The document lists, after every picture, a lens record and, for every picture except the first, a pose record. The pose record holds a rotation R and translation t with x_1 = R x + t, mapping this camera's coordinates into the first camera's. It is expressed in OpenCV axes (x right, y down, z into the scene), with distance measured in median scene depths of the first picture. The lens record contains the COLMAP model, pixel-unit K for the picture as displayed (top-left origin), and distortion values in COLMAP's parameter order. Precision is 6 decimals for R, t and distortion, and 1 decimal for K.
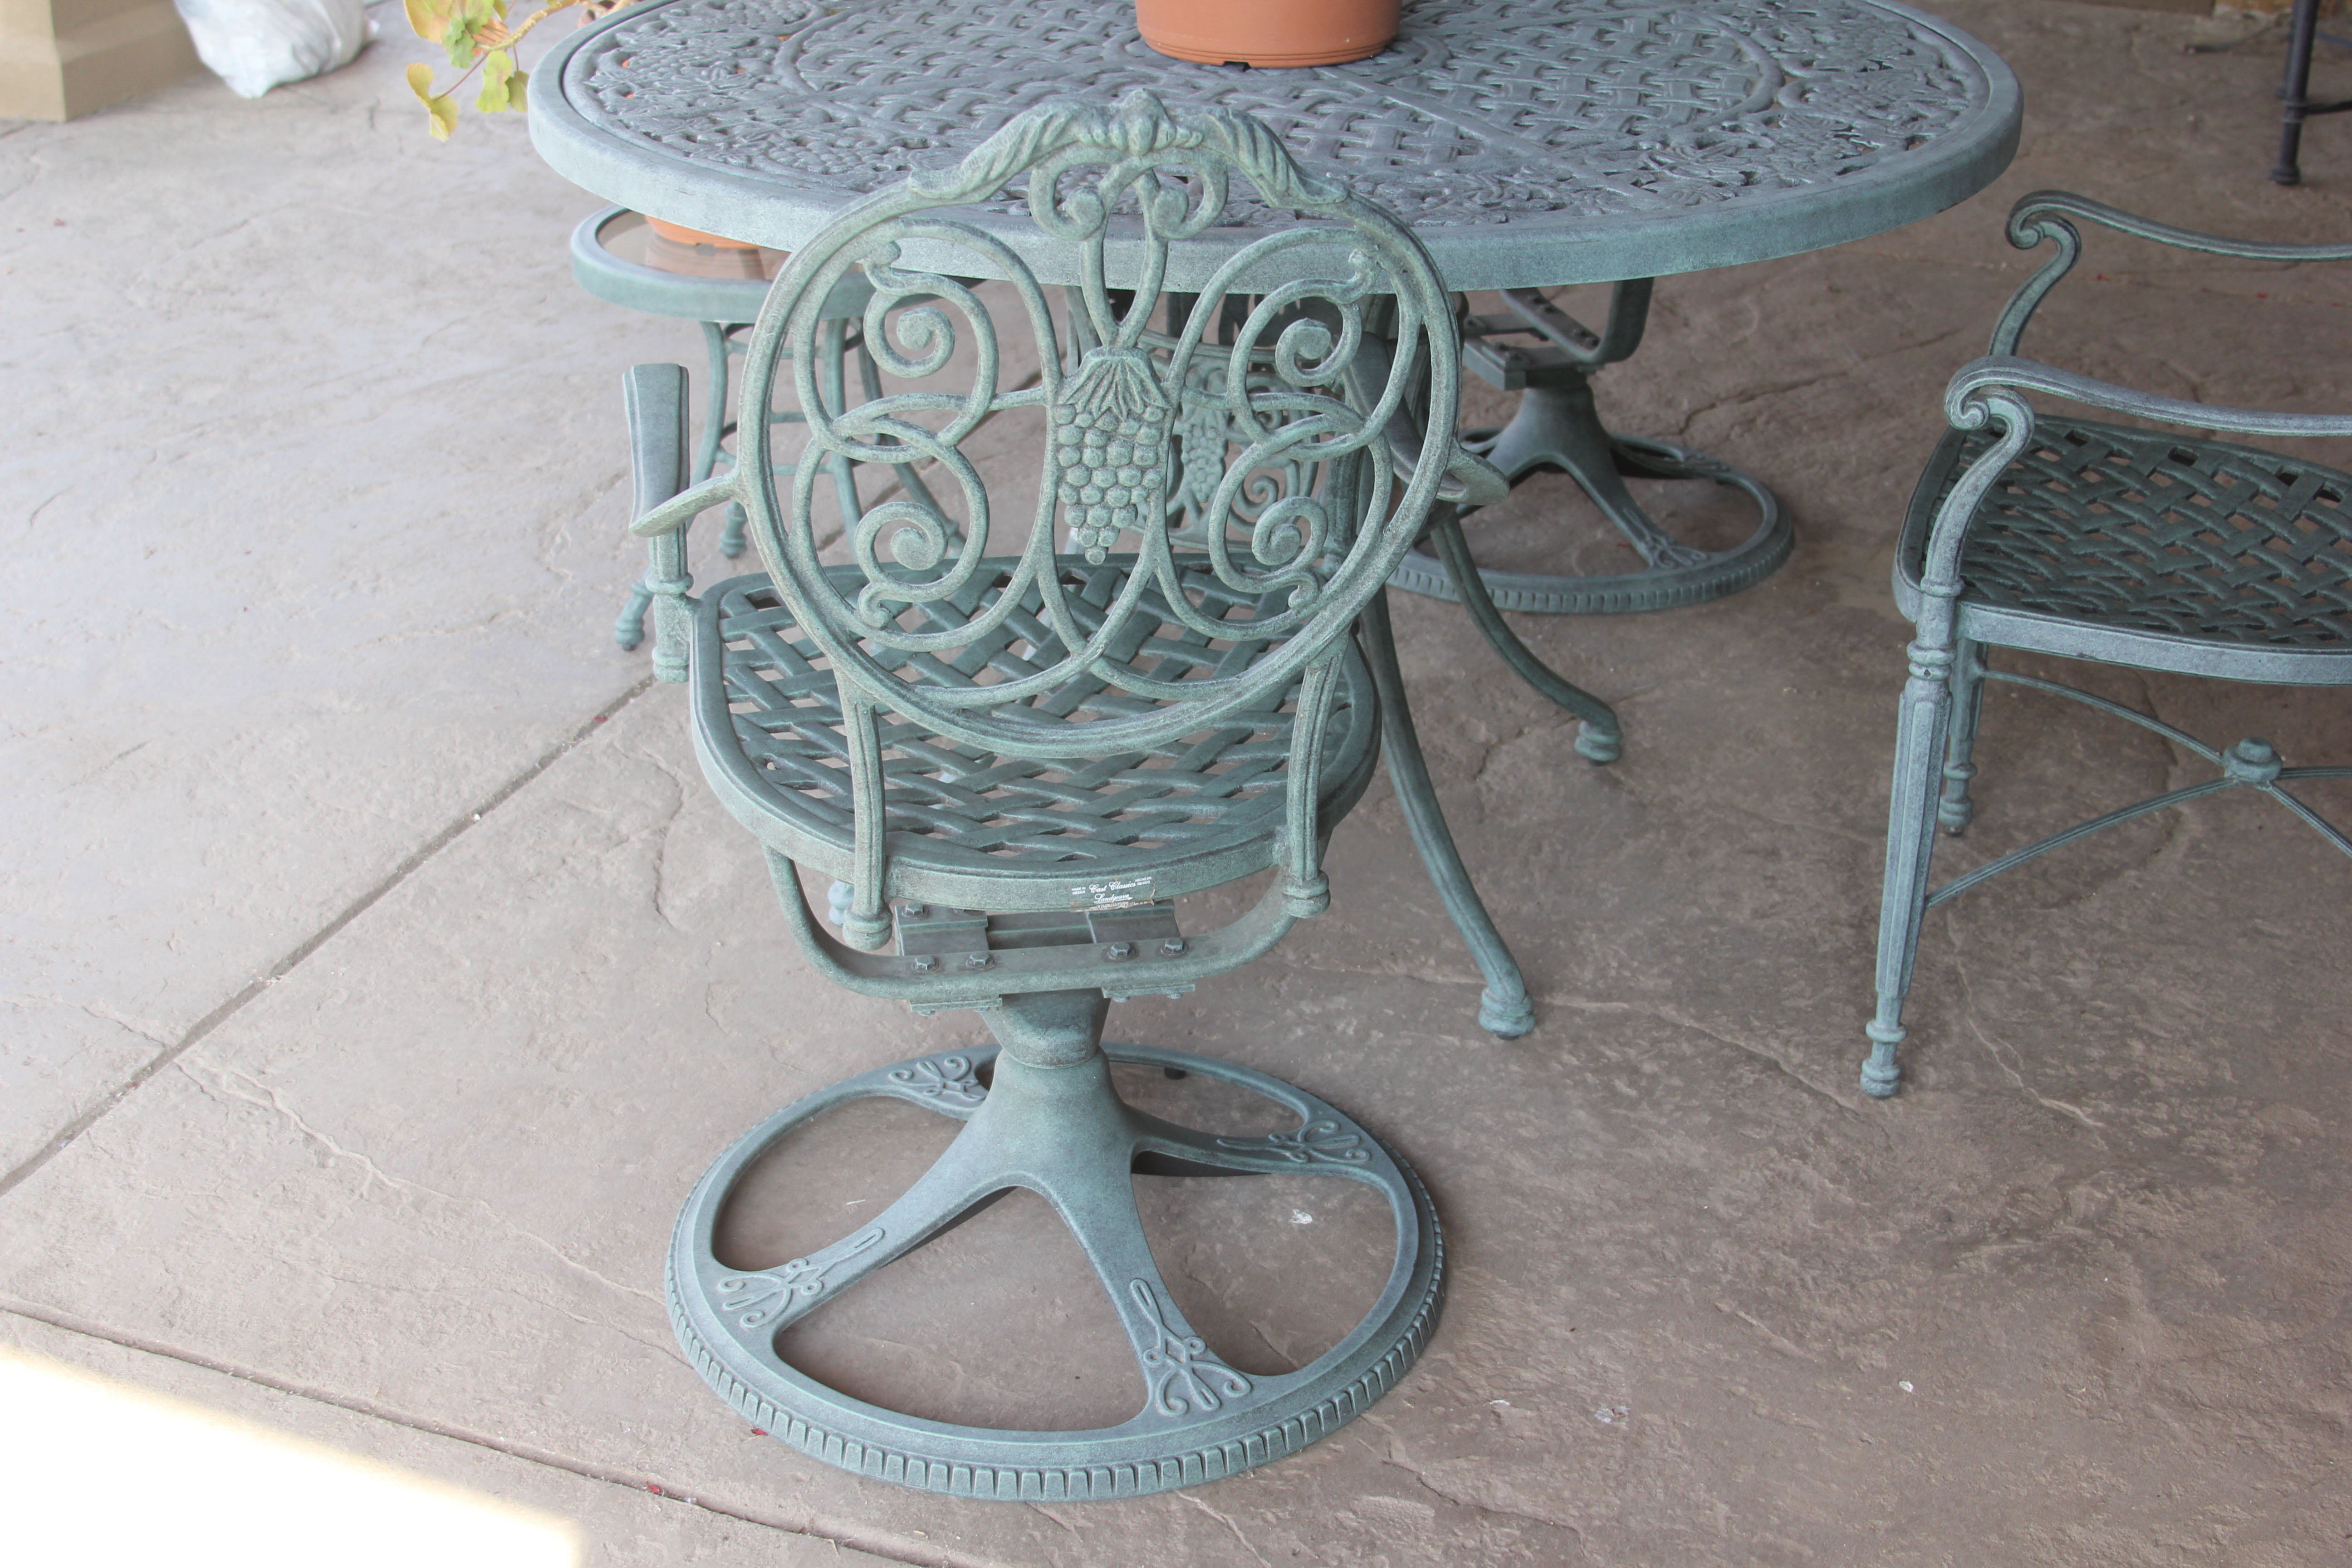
lens RADIAL K [[2963.9, 0, 1154.1], [0, 2963.9, 826.4], [0, 0, 1]] dist [-0.177066, 0.128637]
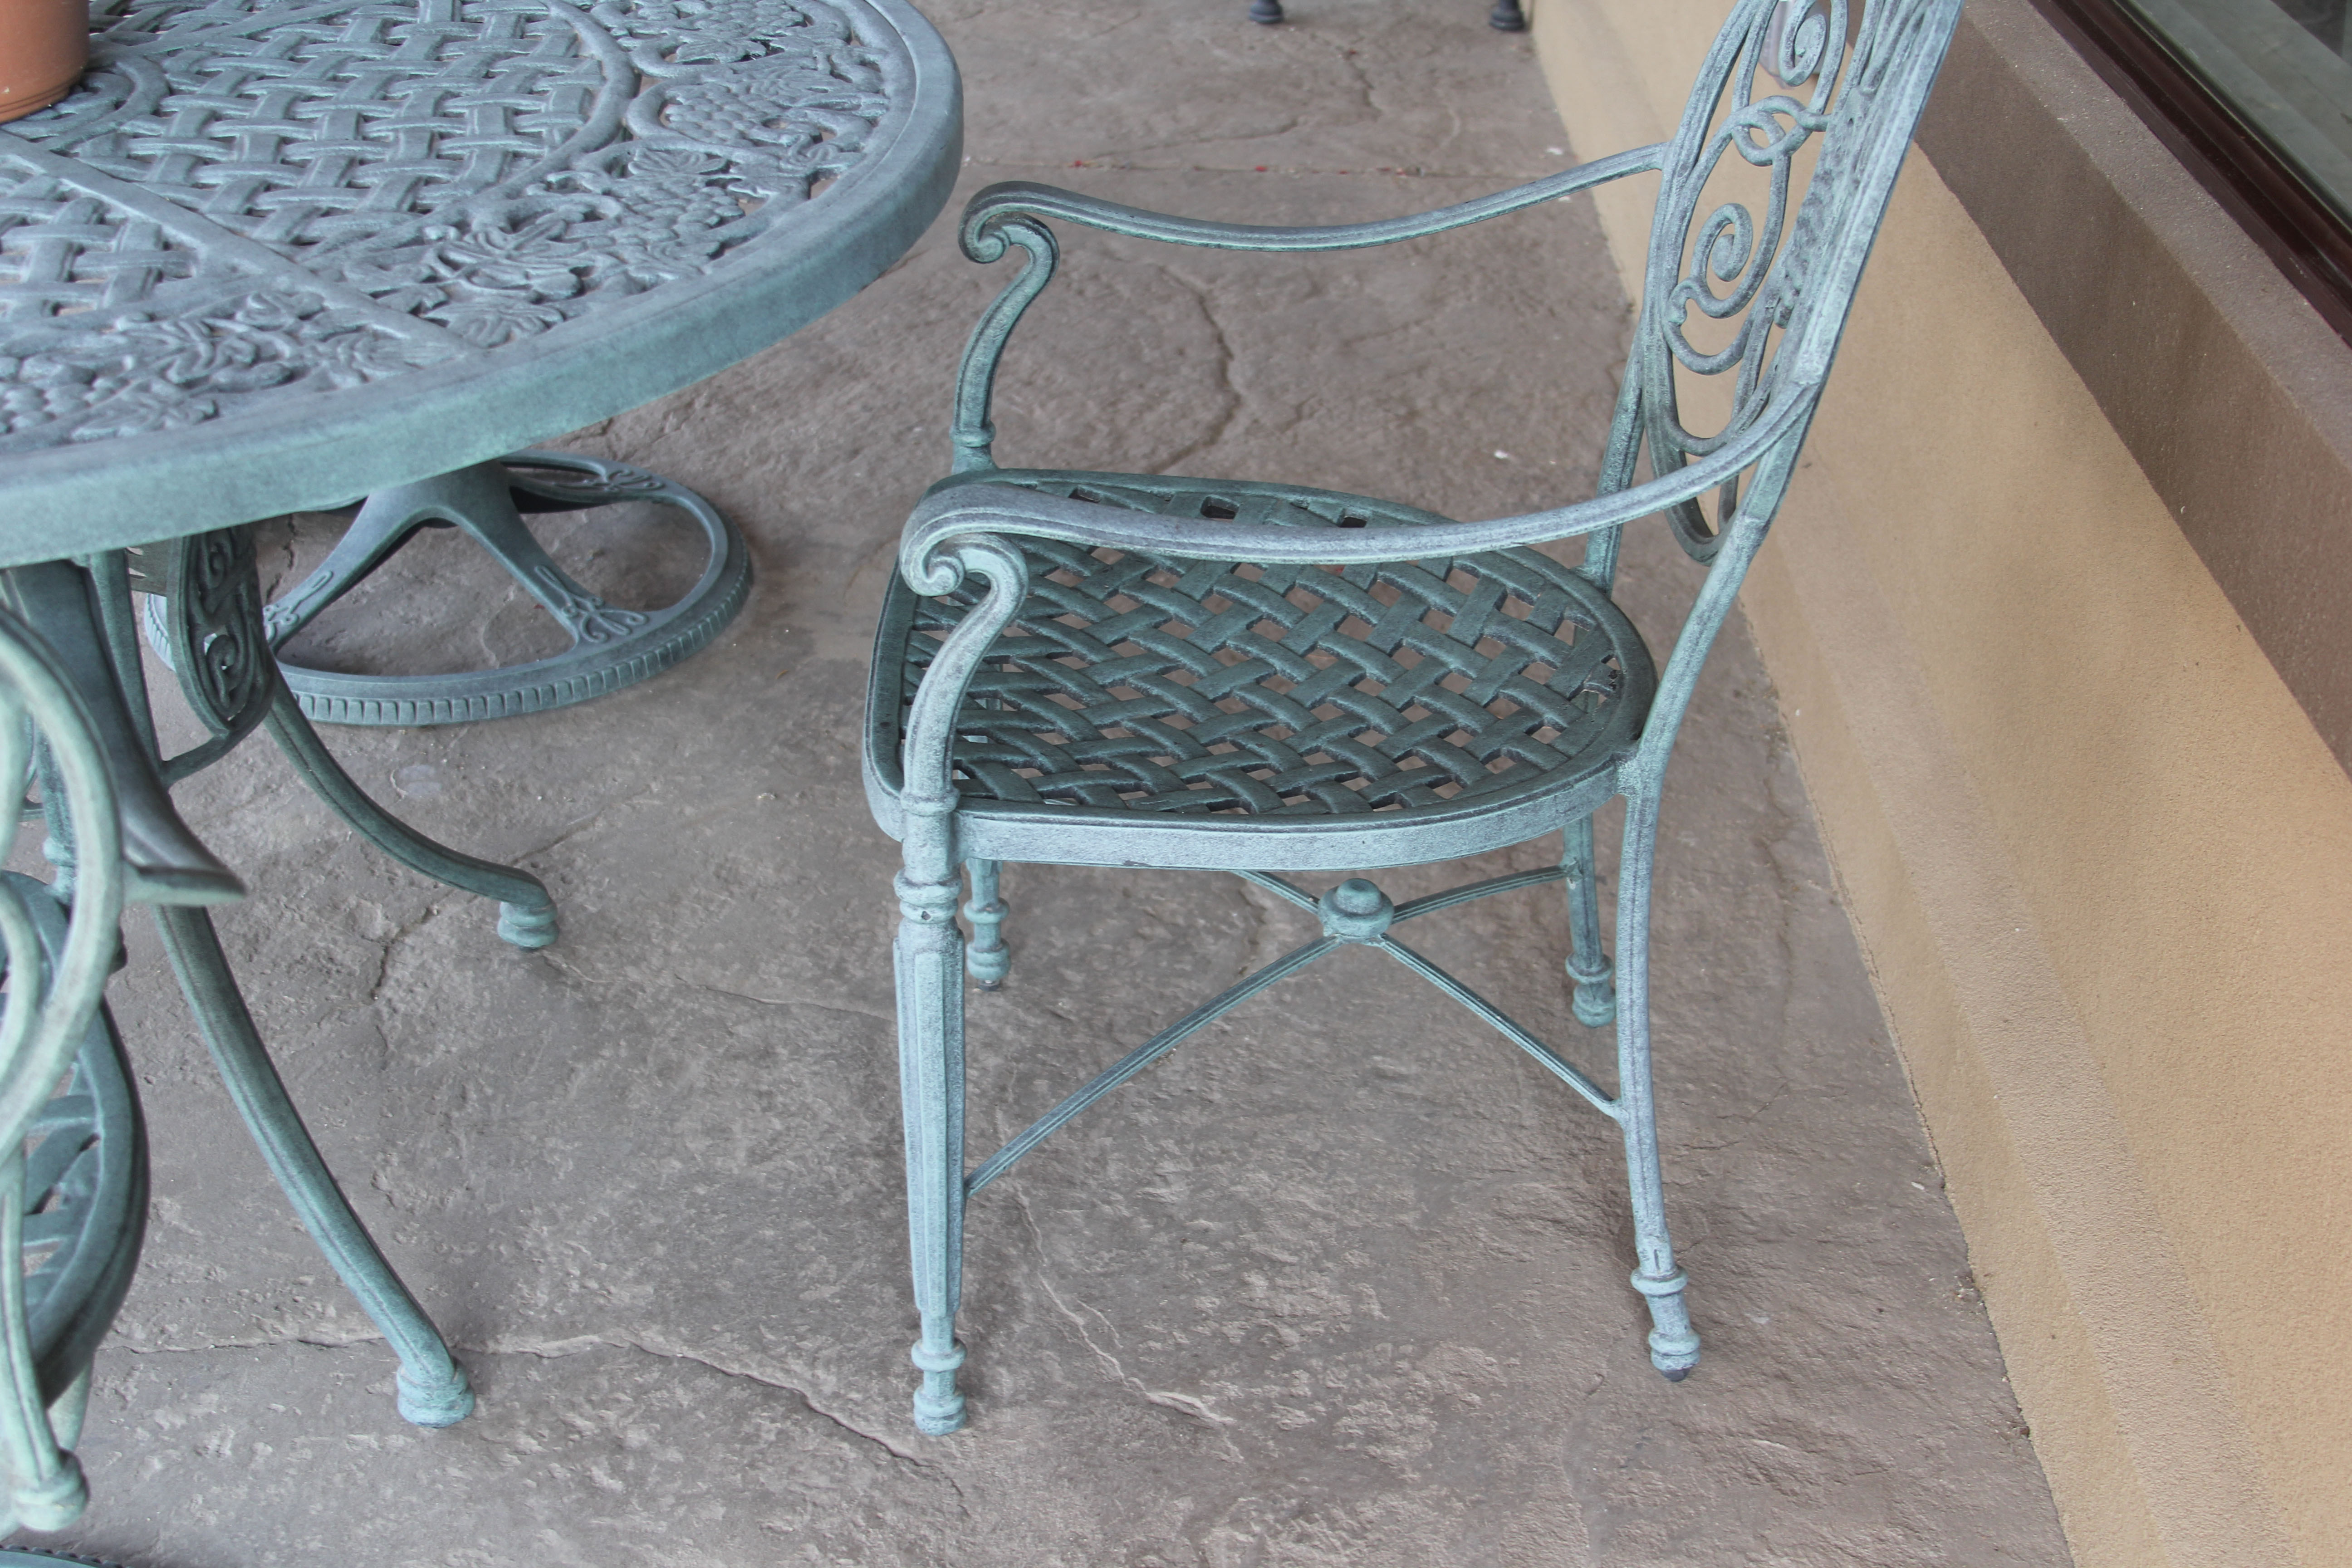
lens RADIAL K [[3083.3, 0, 1149.9], [0, 3083.3, 848.2], [0, 0, 1]] dist [-0.152516, 0.094765]
pose [[0.941830, -0.146336, 0.302560, 0.081130], [0.128569, 0.988633, 0.077943, -0.113082], [-0.310526, -0.034509, 0.949938, 0.237402]]
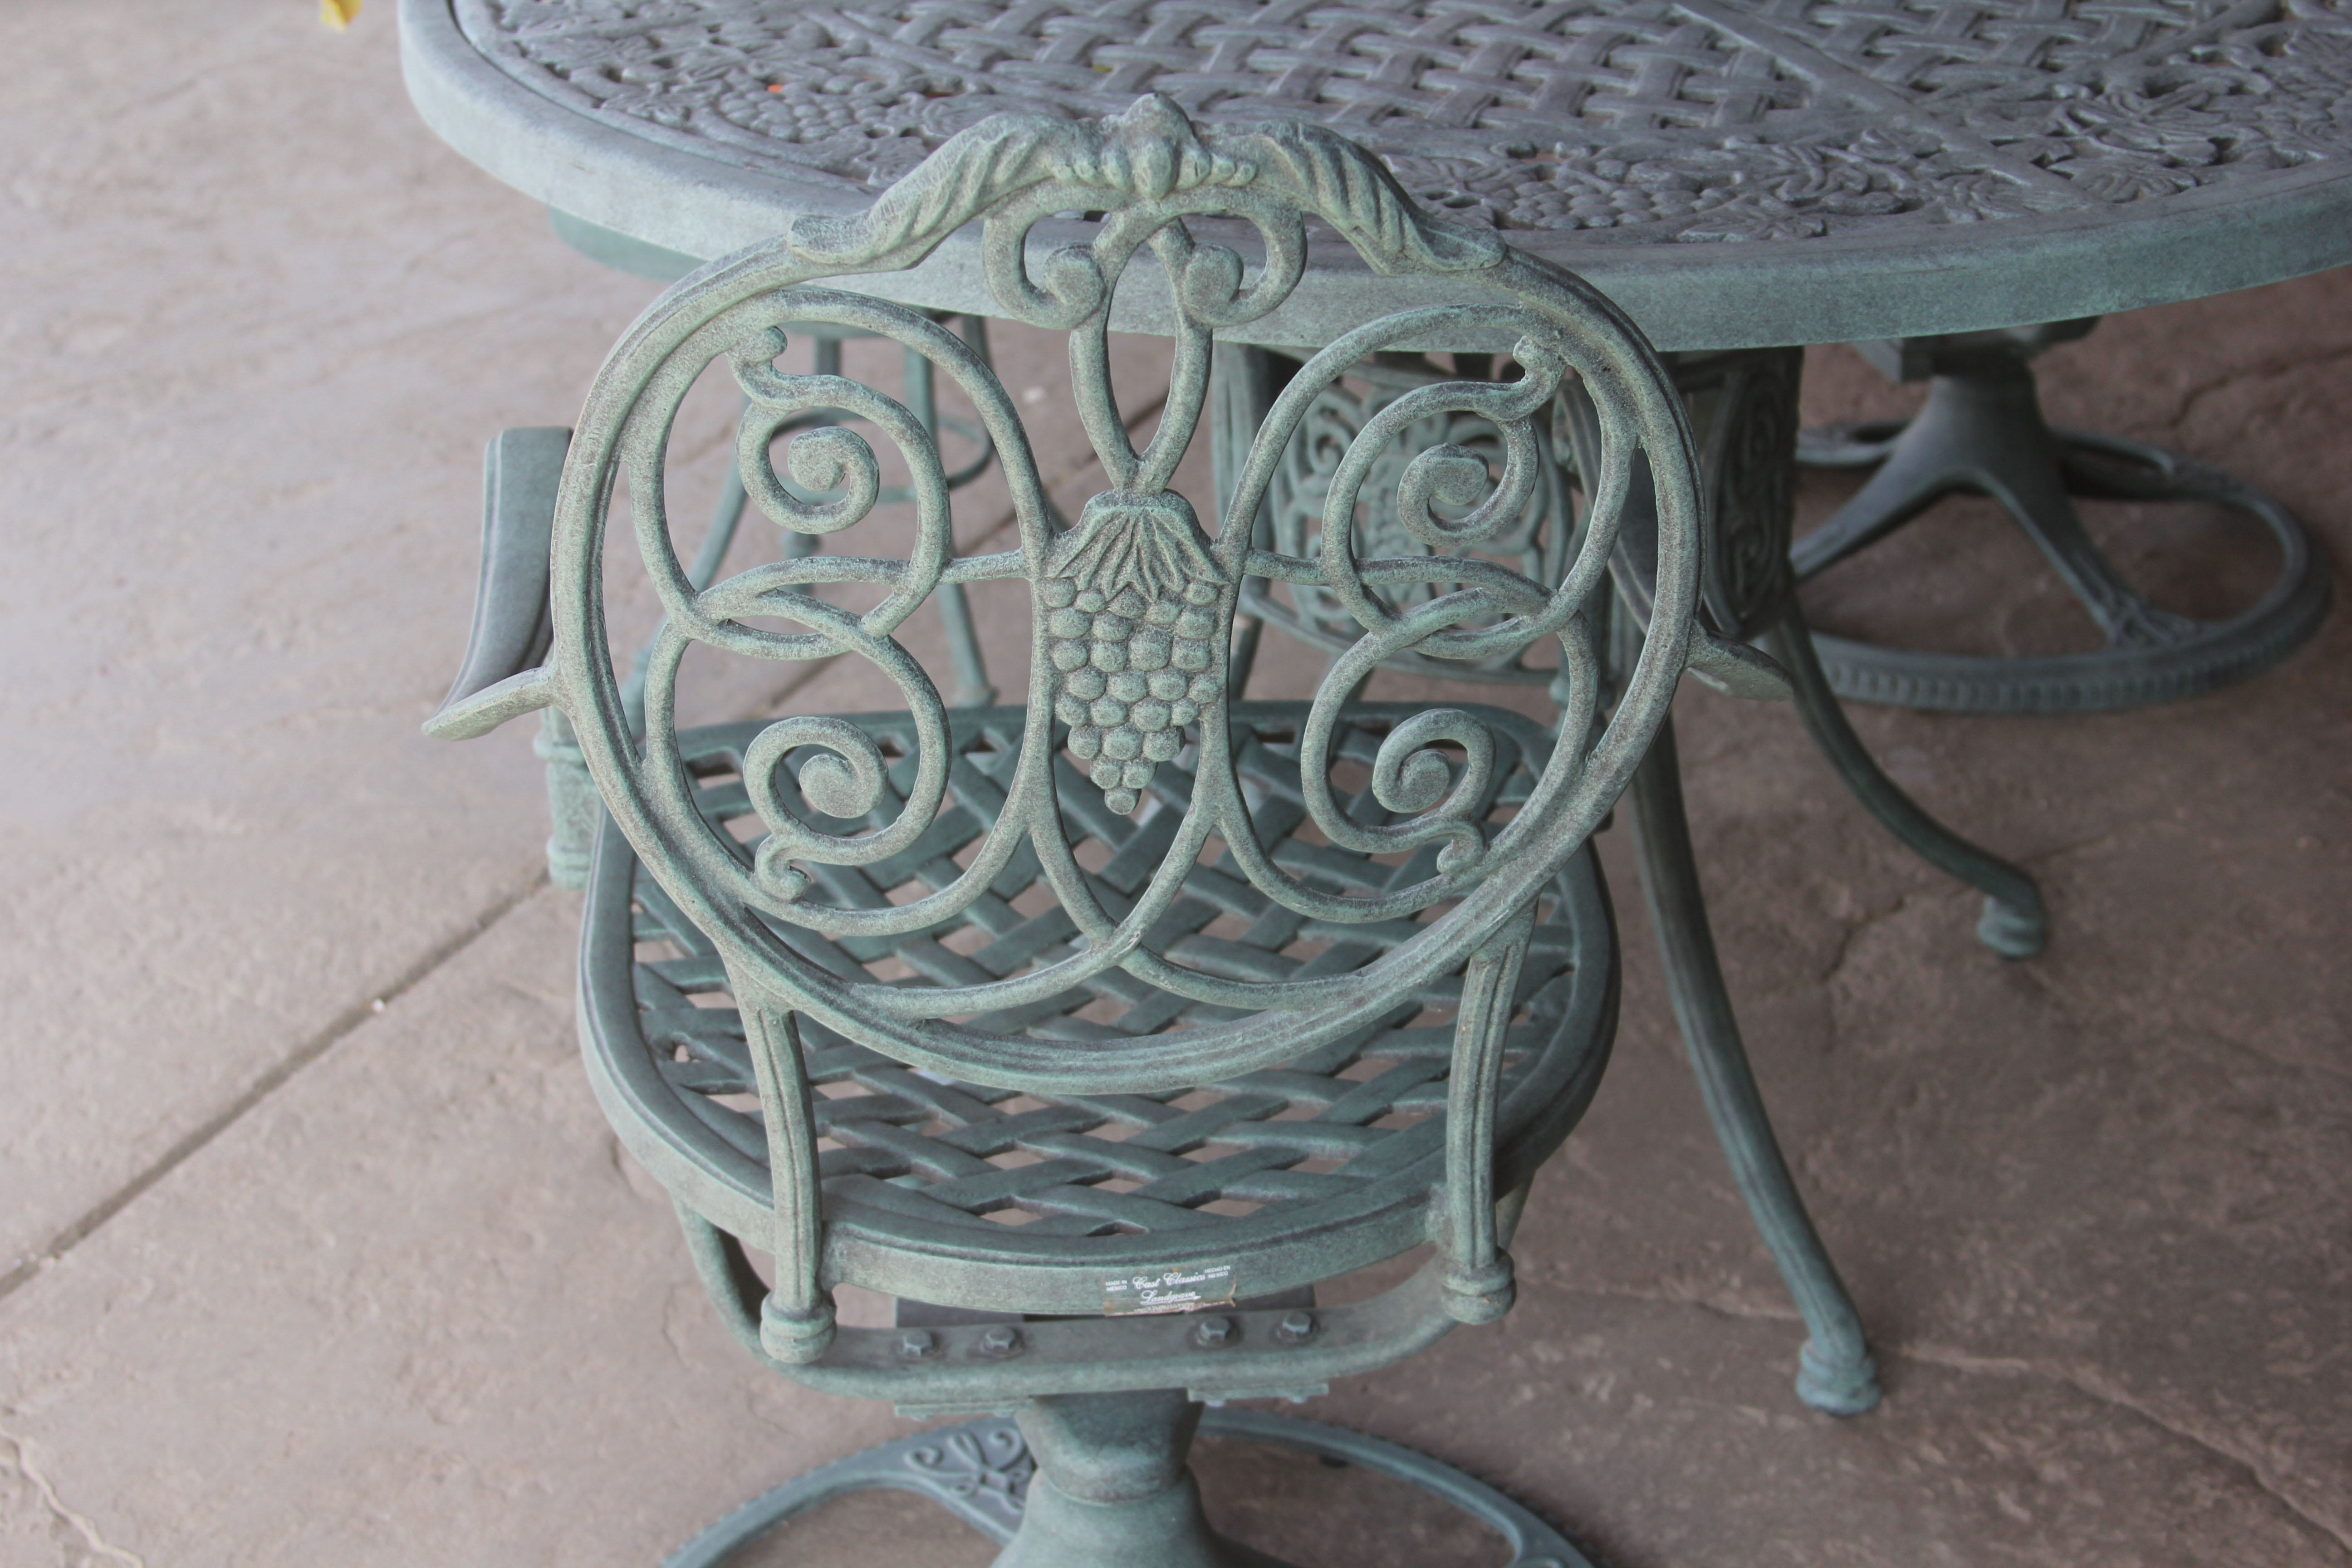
lens RADIAL K [[3889.7, 0, 1140.7], [0, 3889.7, 844.3], [0, 0, 1]] dist [-0.090829, 0.143248]
pose [[0.995073, 0.020487, -0.097000, 0.047176], [-0.019846, 0.999774, 0.007565, -0.063677], [0.097133, -0.005602, 0.995256, 0.121677]]
